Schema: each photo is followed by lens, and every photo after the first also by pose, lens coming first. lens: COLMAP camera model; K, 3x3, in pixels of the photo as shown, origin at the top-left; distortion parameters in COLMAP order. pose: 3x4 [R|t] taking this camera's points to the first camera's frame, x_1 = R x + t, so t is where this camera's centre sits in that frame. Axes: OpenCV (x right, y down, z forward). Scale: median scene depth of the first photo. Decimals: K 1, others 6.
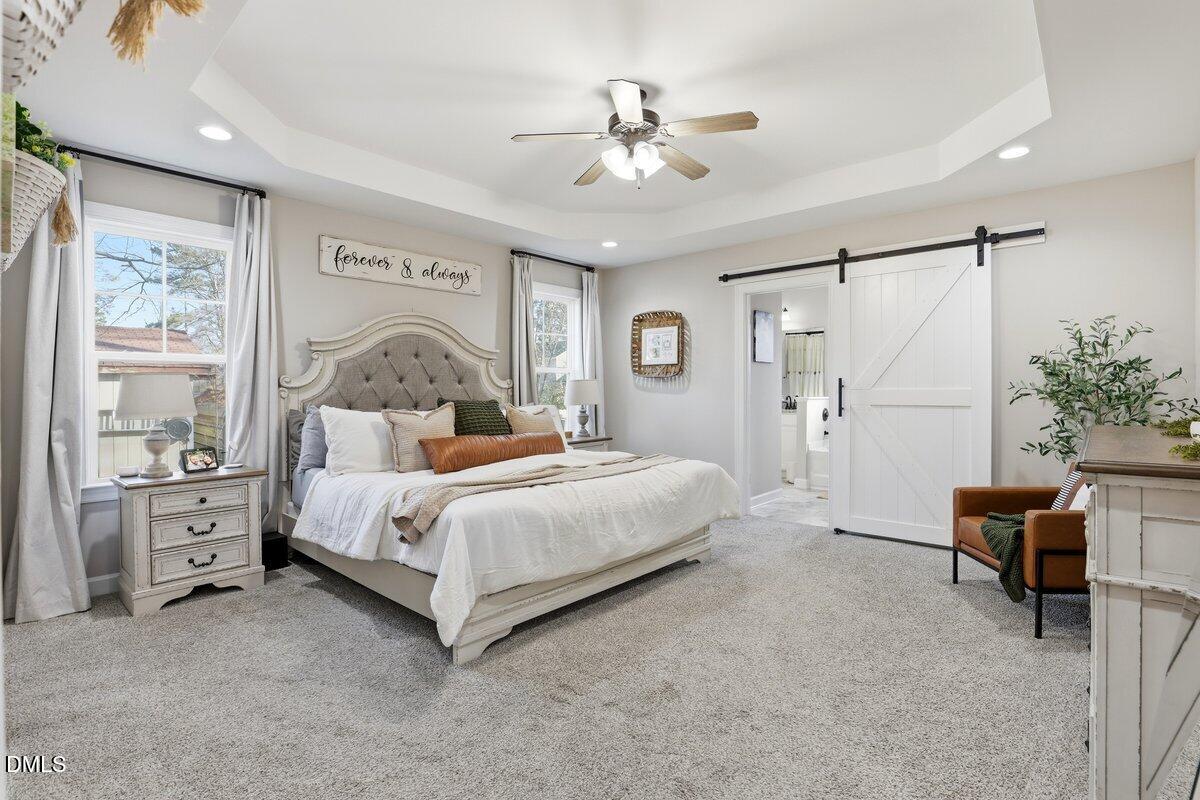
lens RADIAL K [[570.2, 0, 590.5], [0, 570.2, 388.8], [0, 0, 1]] dist [-0.018666, 0.000491]
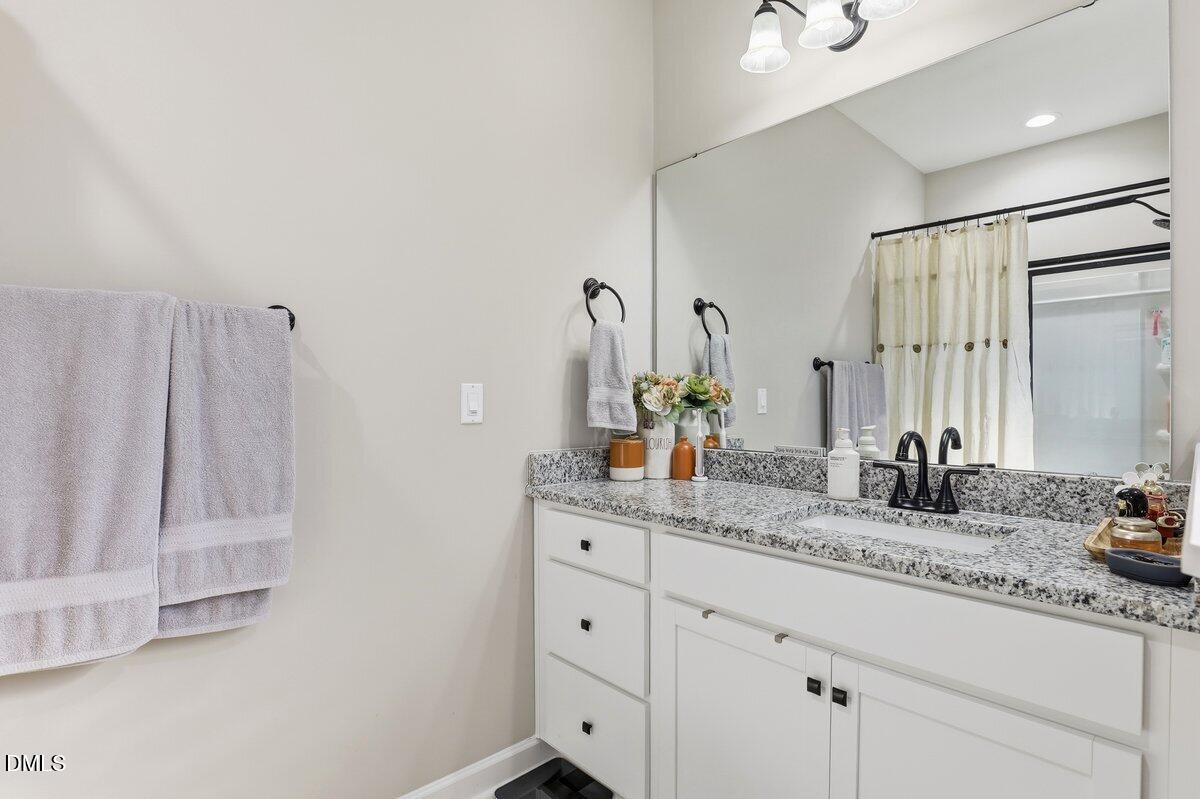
lens RADIAL K [[580.2, 0, 585.6], [0, 580.2, 398.3], [0, 0, 1]] dist [-0.000808, 0.000206]
pose [[0.994391, -0.000139, -0.105770, 0.213689], [-0.000122, 0.999997, -0.002464, 0.001824], [0.105770, 0.002463, 0.994388, 0.648467]]
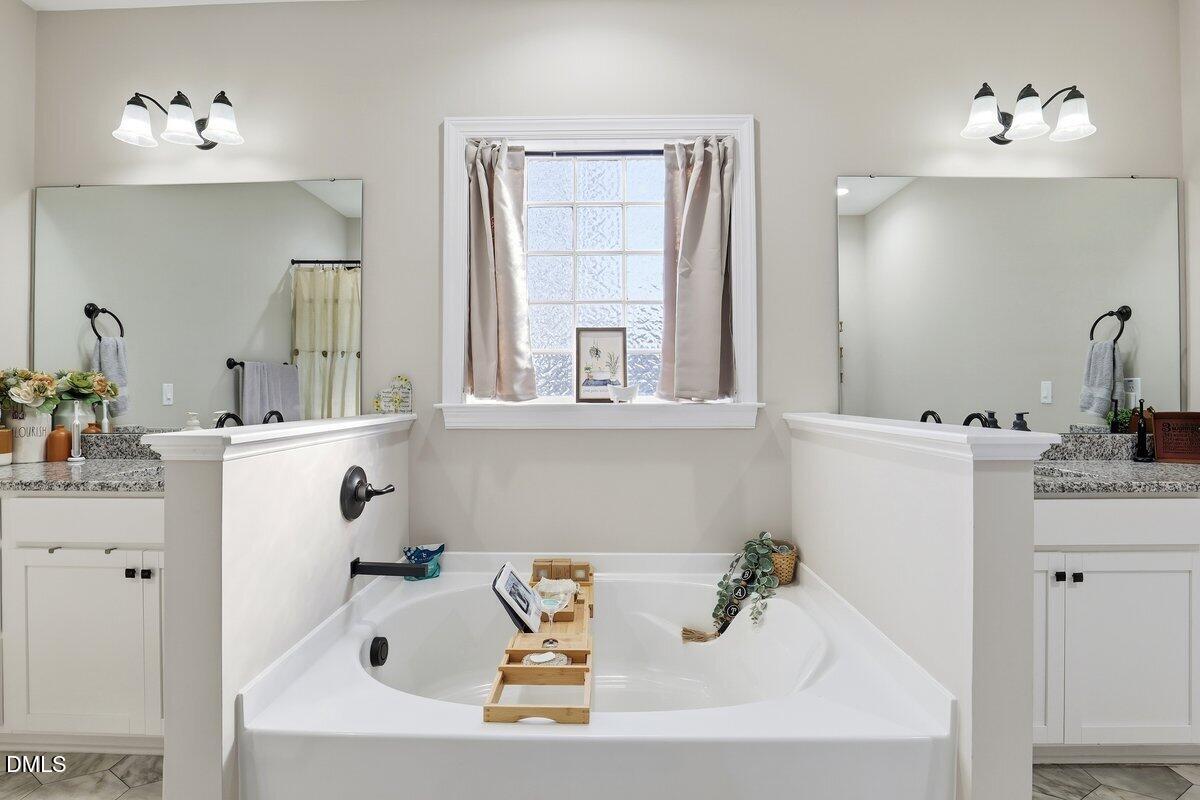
lens RADIAL K [[570.2, 0, 590.5], [0, 570.2, 388.8], [0, 0, 1]] dist [-0.018666, 0.000491]
pose [[0.755364, 0.003103, 0.655298, 0.238852], [0.001331, 0.999979, -0.006269, 0.001754], [-0.655304, 0.005607, 0.755345, 0.542714]]
